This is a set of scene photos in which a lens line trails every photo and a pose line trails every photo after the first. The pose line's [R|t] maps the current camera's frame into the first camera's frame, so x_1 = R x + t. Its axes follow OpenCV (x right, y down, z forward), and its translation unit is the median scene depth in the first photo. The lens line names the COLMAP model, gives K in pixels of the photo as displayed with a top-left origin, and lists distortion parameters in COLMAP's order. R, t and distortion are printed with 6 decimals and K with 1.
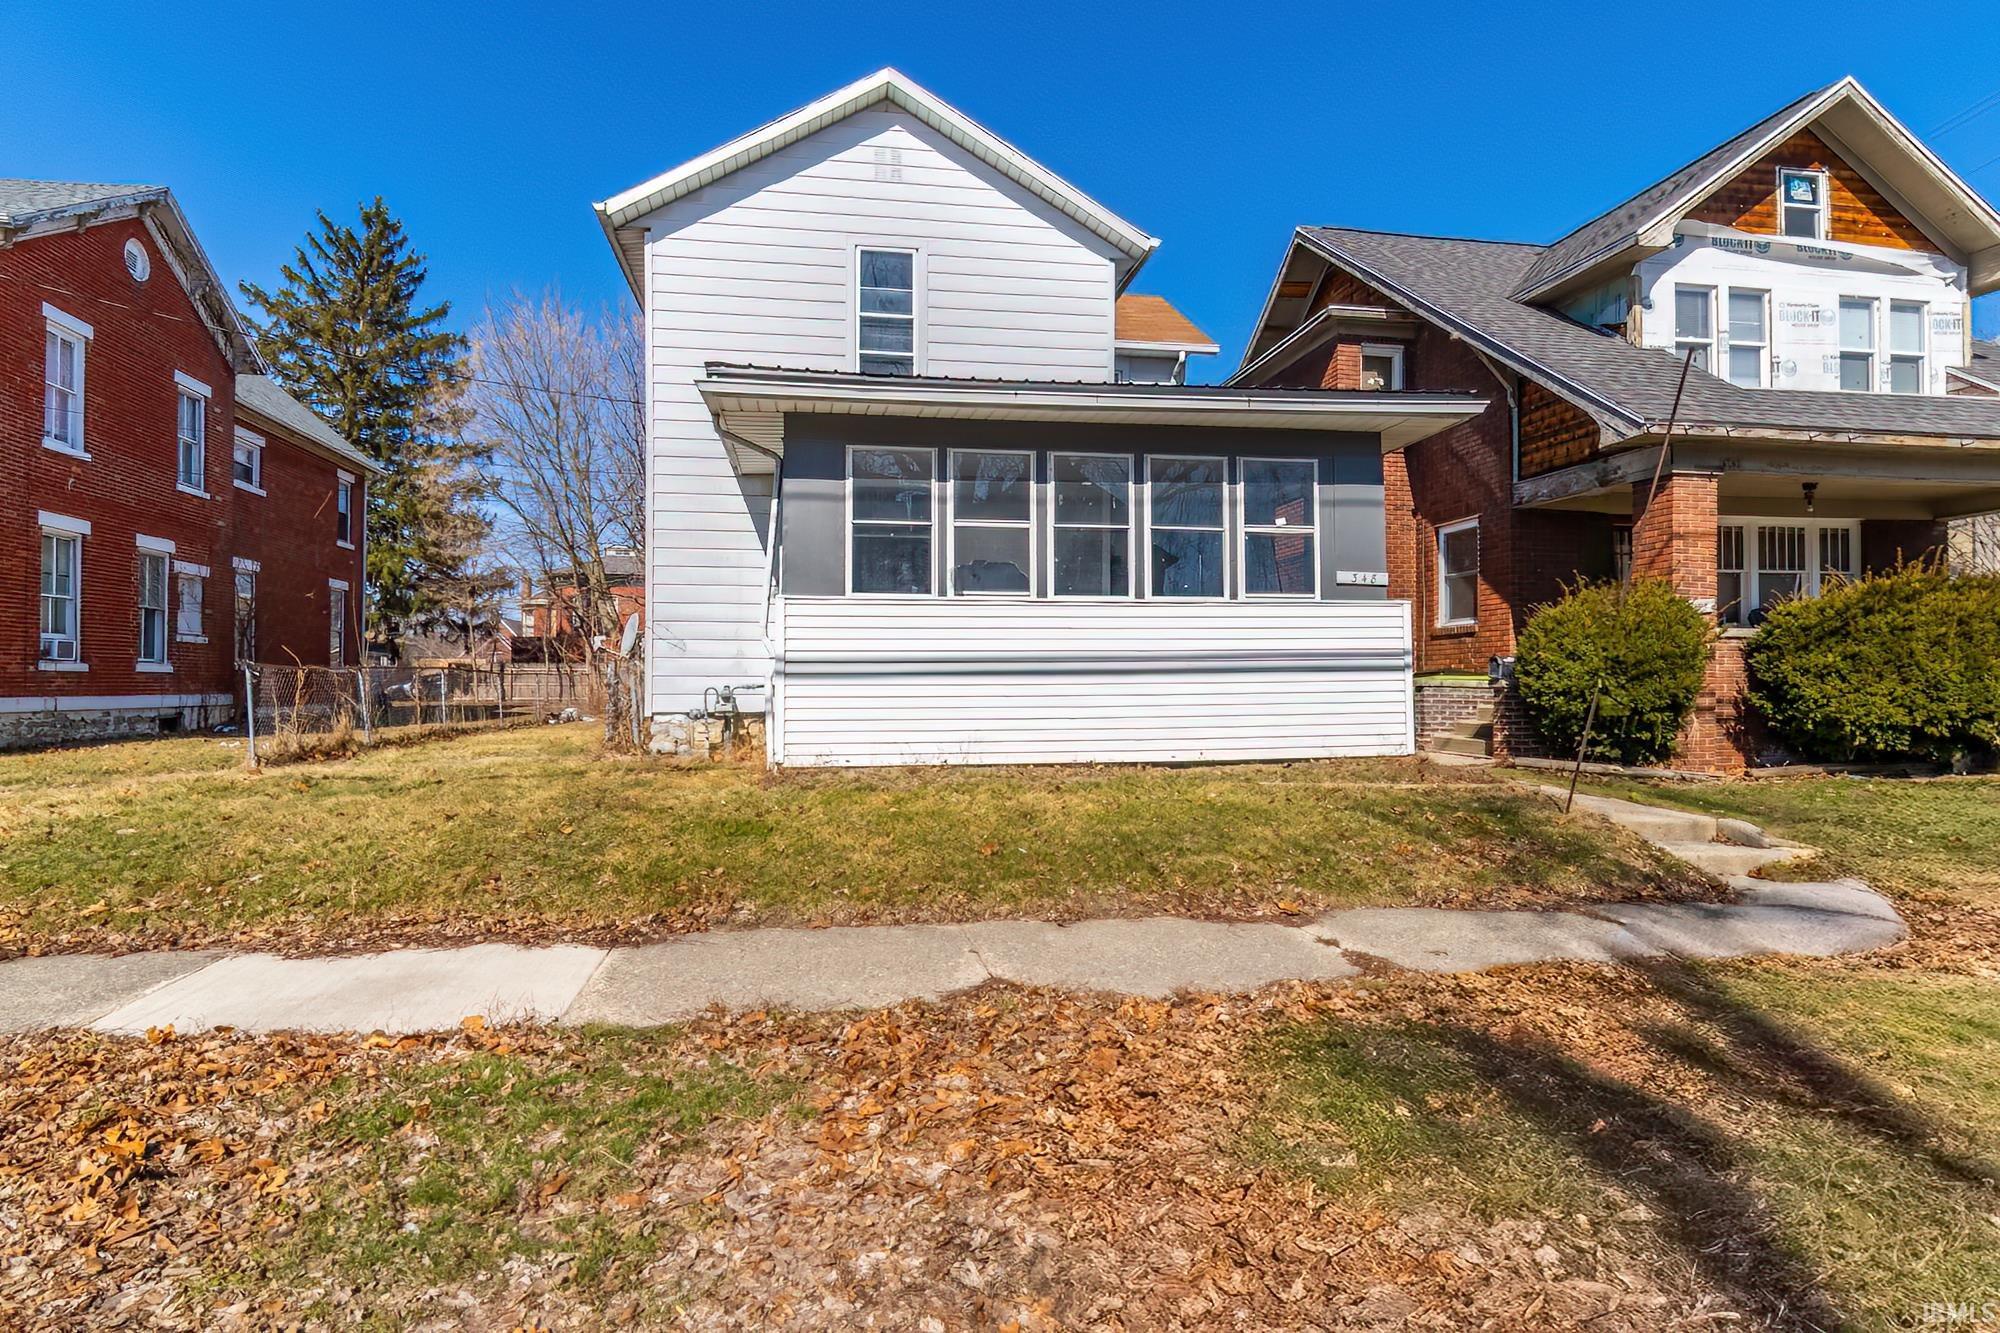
lens RADIAL K [[1037.4, 0, 967.6], [0, 1037.4, 652.4], [0, 0, 1]] dist [-0.002905, 0.000982]
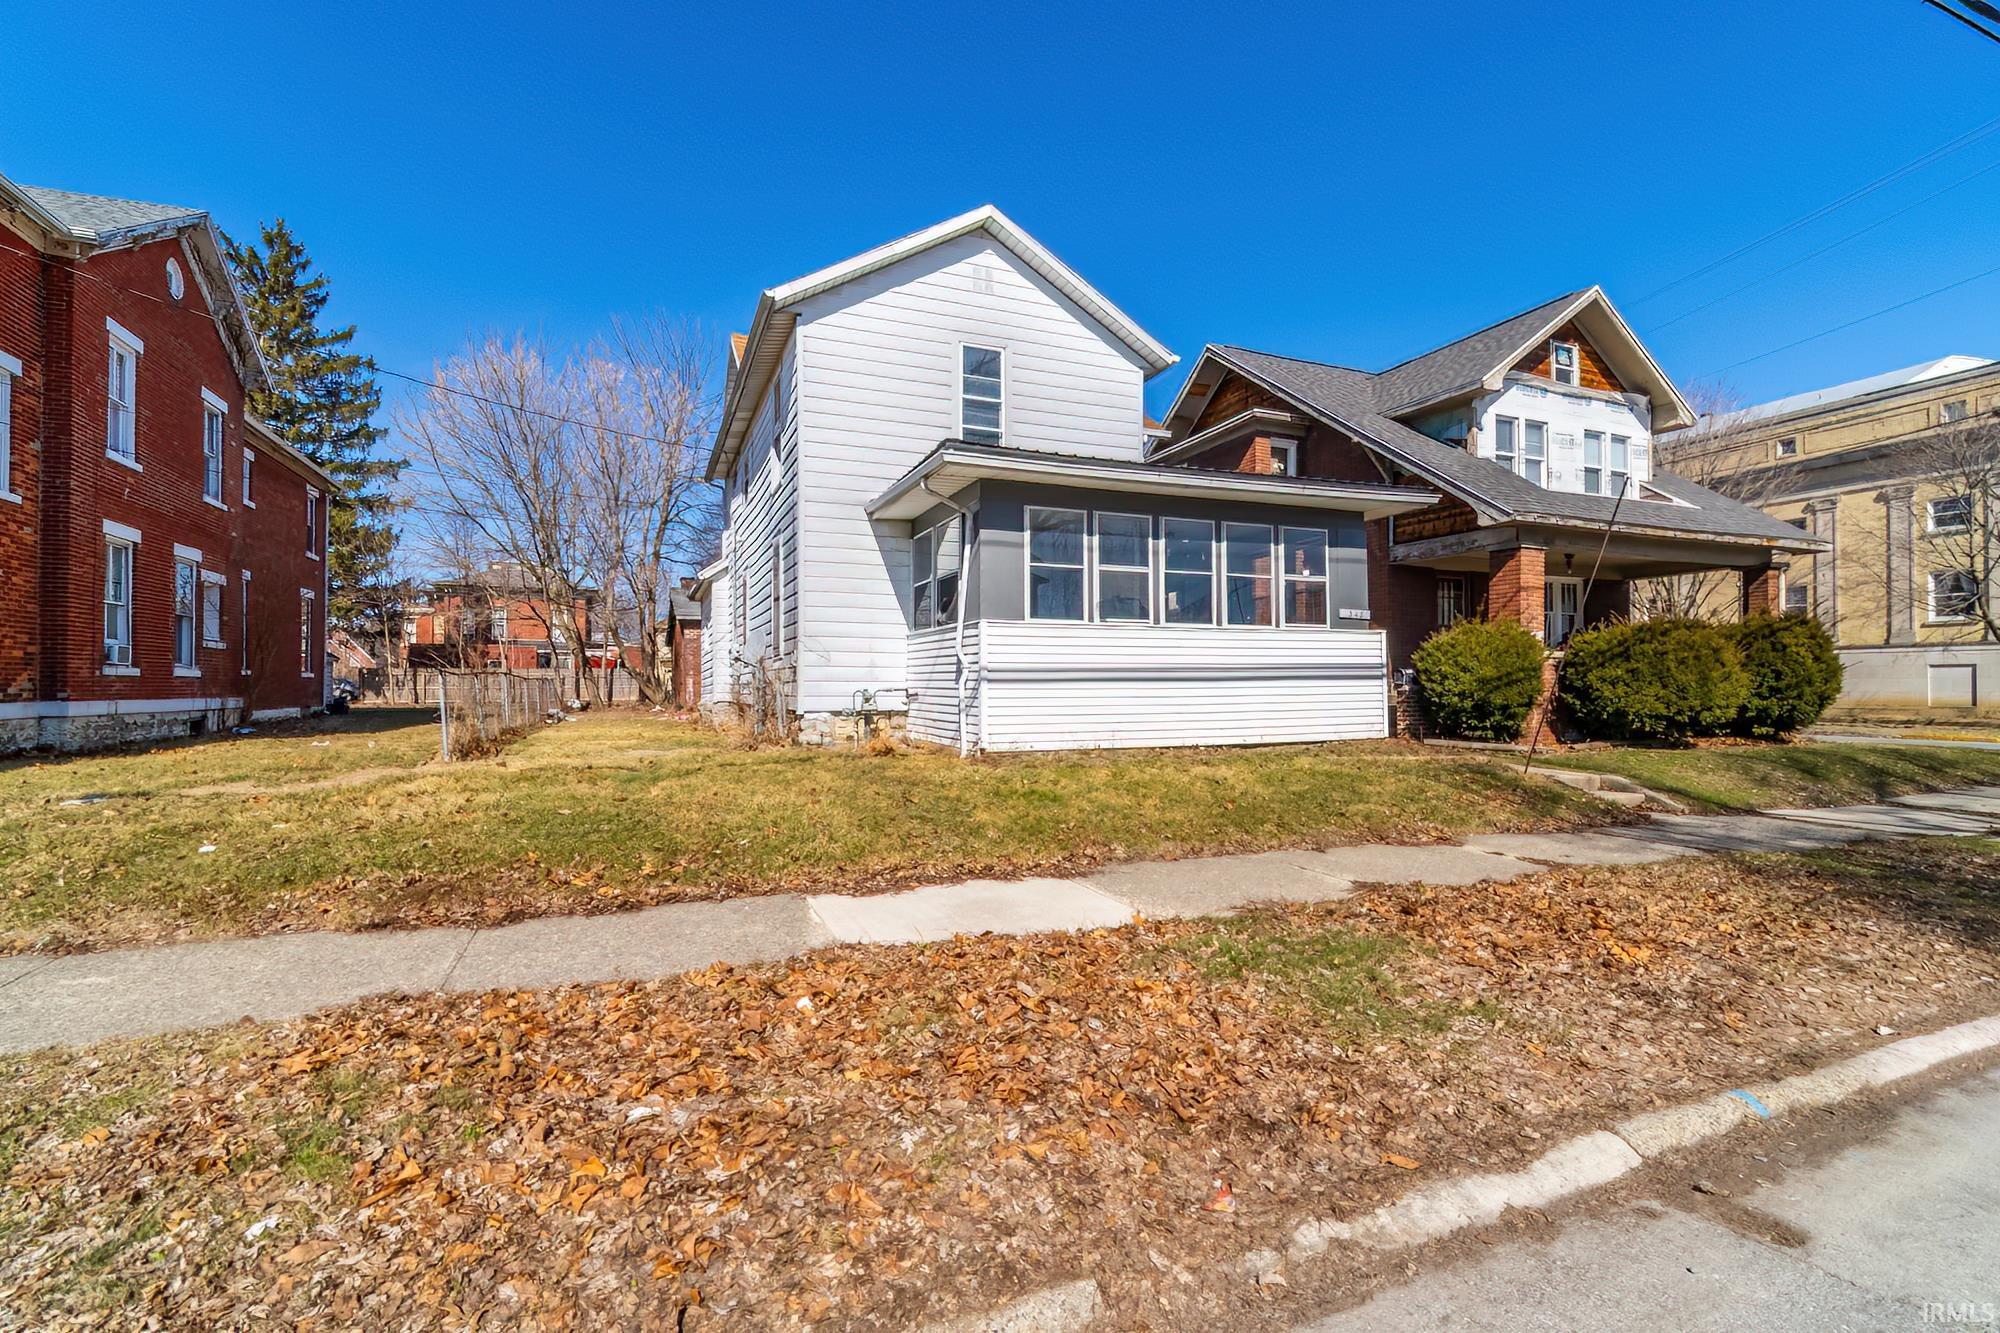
lens RADIAL K [[879.4, 0, 975.7], [0, 879.4, 665.1], [0, 0, 1]] dist [-0.002665, -0.000141]
pose [[0.975481, 0.006181, 0.219996, -0.323959], [-0.007117, 0.999969, 0.003462, -0.001551], [-0.219967, -0.004943, 0.975495, -0.052786]]
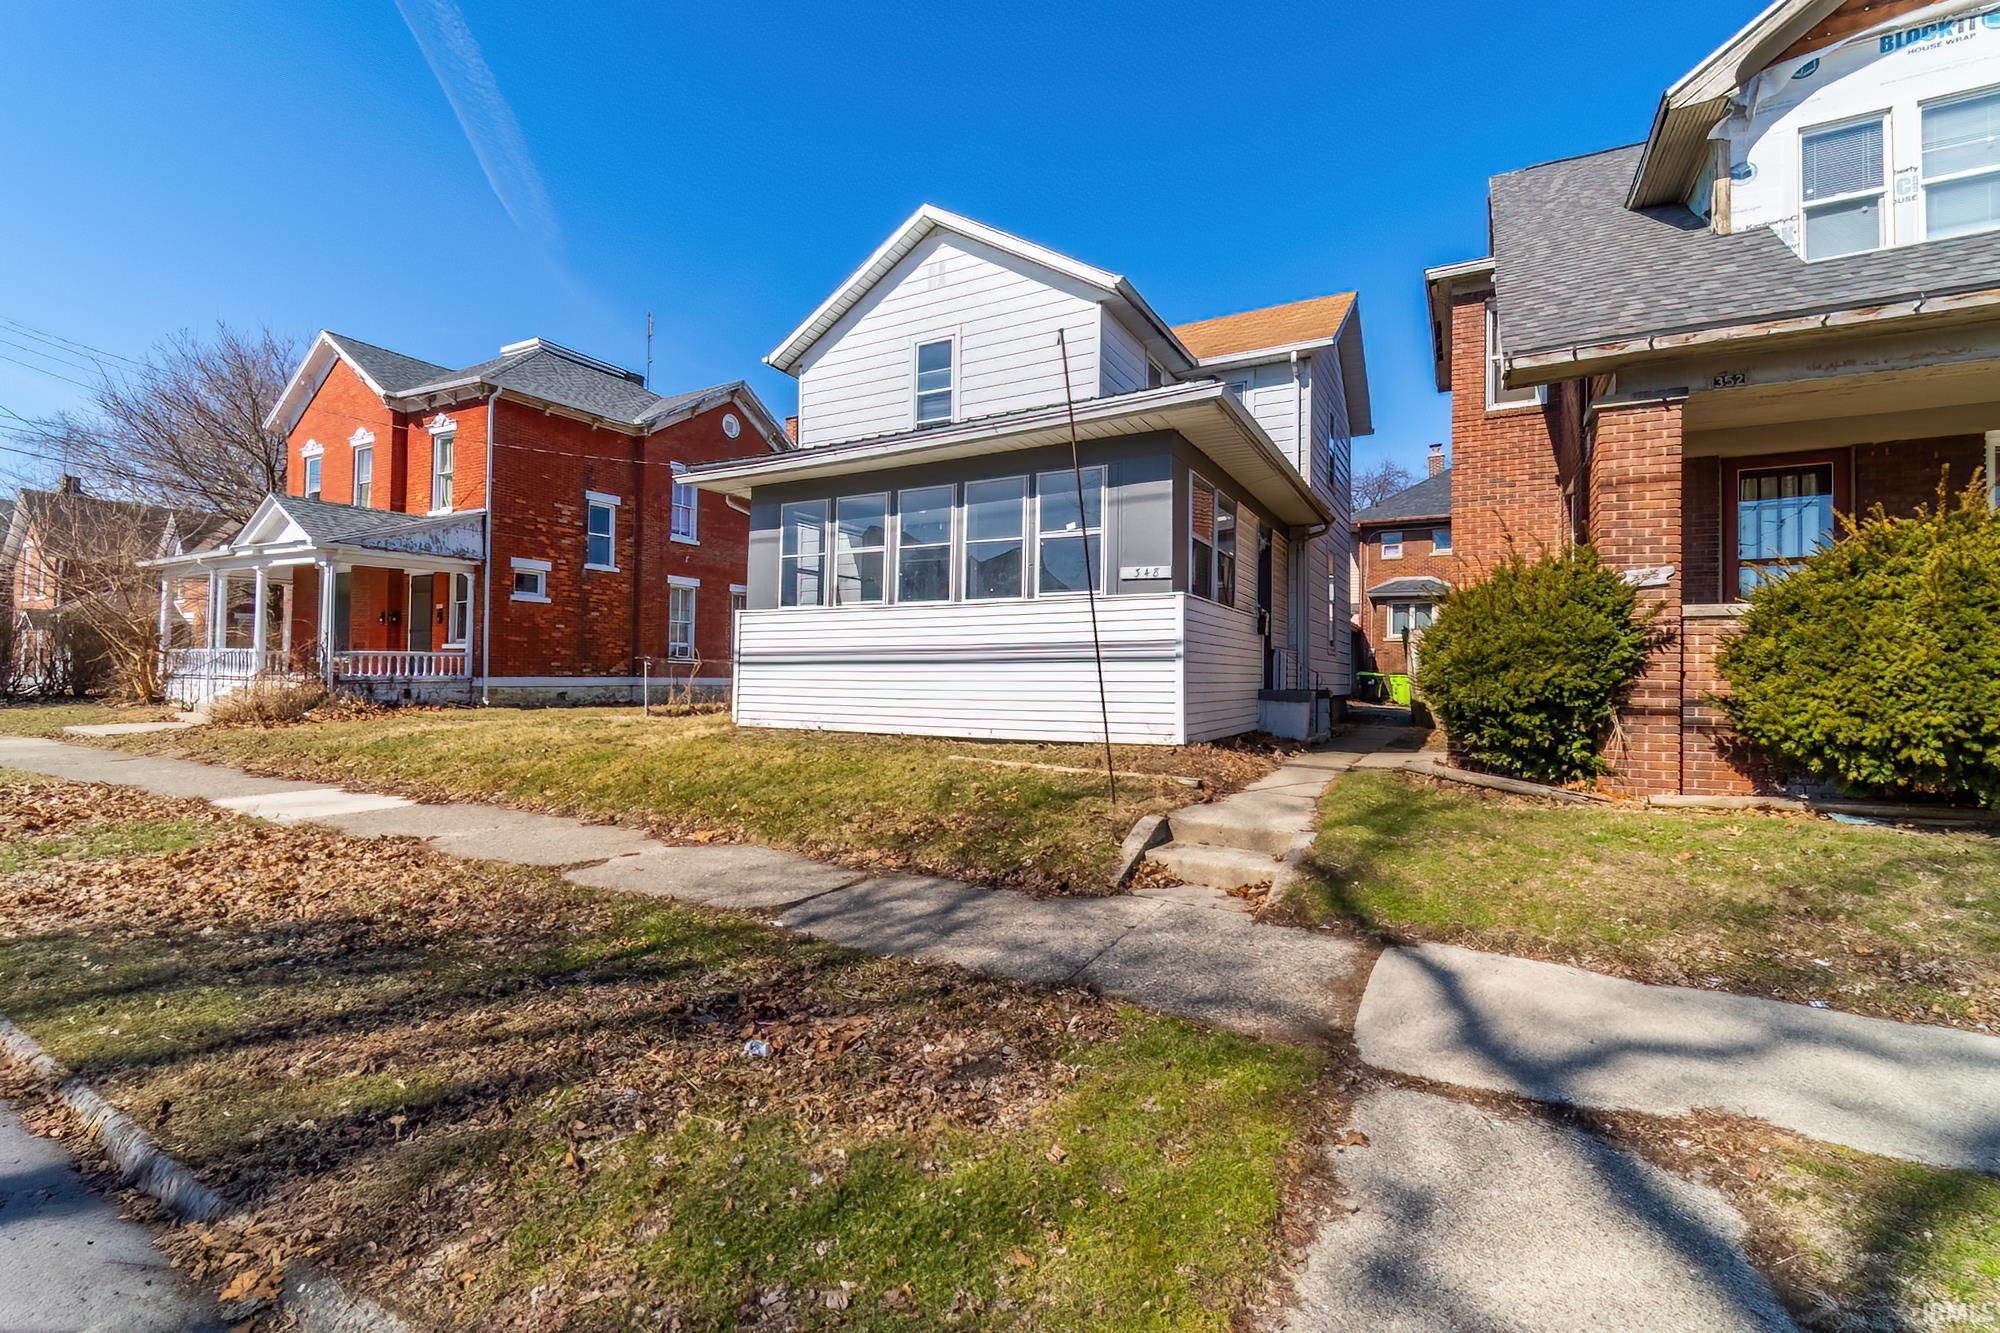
lens RADIAL K [[879.2, 0, 975.1], [0, 879.2, 636.5], [0, 0, 1]] dist [0.011546, 0.000181]
pose [[0.781229, -0.017415, -0.624001, 0.657085], [0.006246, 0.999779, -0.020083, 0.007859], [0.624213, 0.011791, 0.781165, 0.168814]]
